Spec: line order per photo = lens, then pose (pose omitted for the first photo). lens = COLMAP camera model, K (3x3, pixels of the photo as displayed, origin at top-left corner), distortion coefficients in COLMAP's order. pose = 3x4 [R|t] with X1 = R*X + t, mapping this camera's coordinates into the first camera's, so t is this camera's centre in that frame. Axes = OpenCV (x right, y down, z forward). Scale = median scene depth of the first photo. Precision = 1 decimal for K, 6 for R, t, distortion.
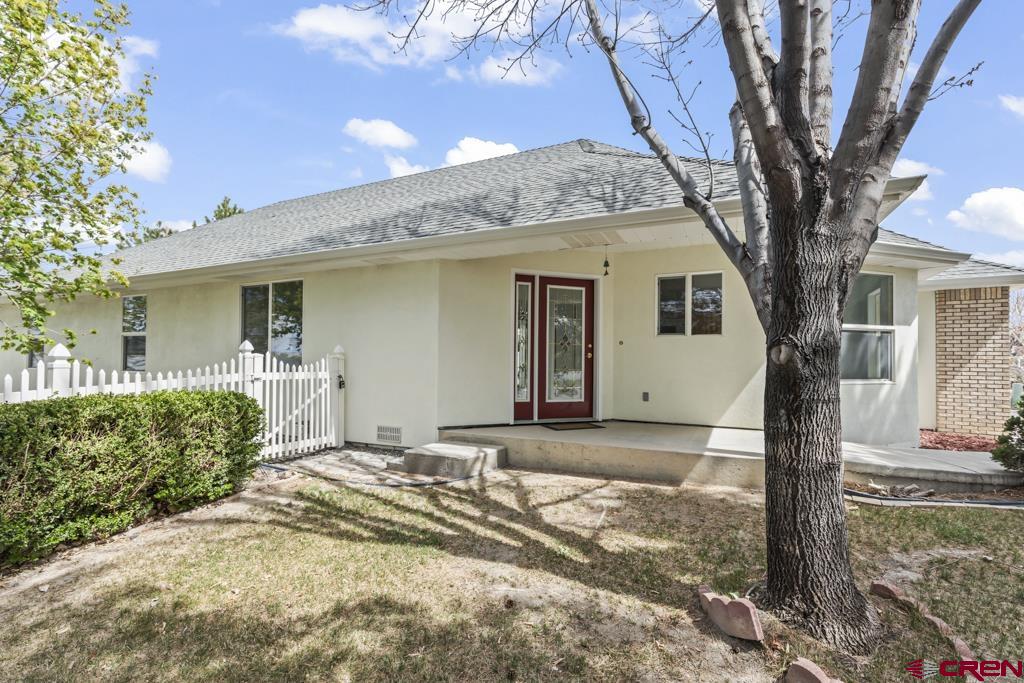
lens RADIAL K [[466.5, 0, 514.0], [0, 466.5, 346.5], [0, 0, 1]] dist [0.004906, 0.000157]
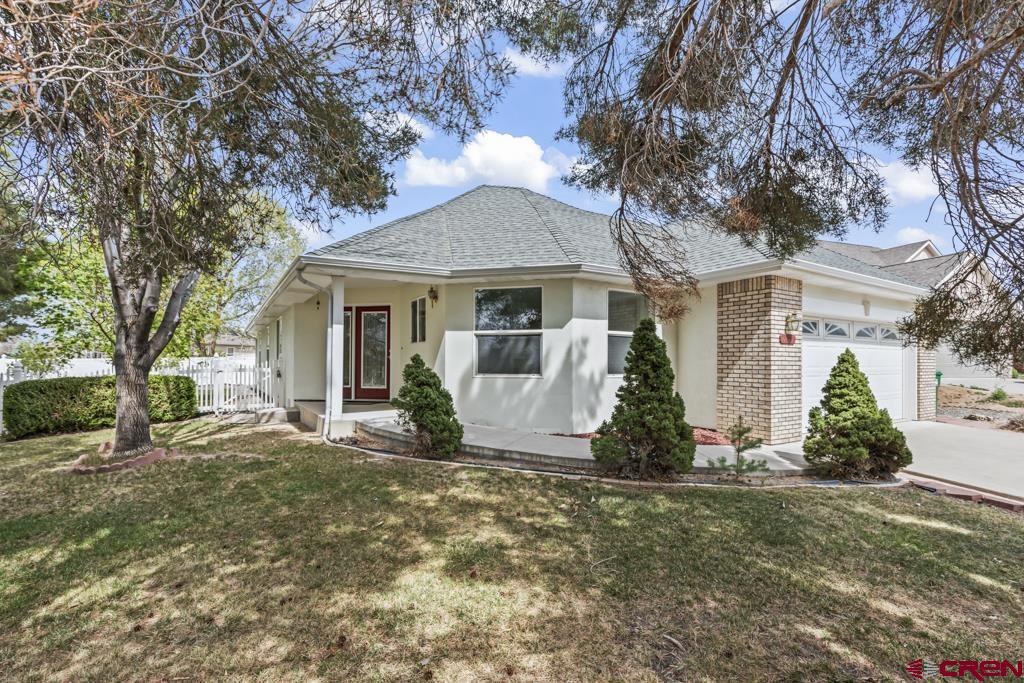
lens RADIAL K [[466.5, 0, 520.1], [0, 466.5, 348.6], [0, 0, 1]] dist [0.004906, 0.000157]
pose [[0.844816, -0.022214, -0.534596, 1.335777], [0.021913, 0.999736, -0.006914, 0.010988], [0.534608, -0.005873, 0.845080, -0.024327]]
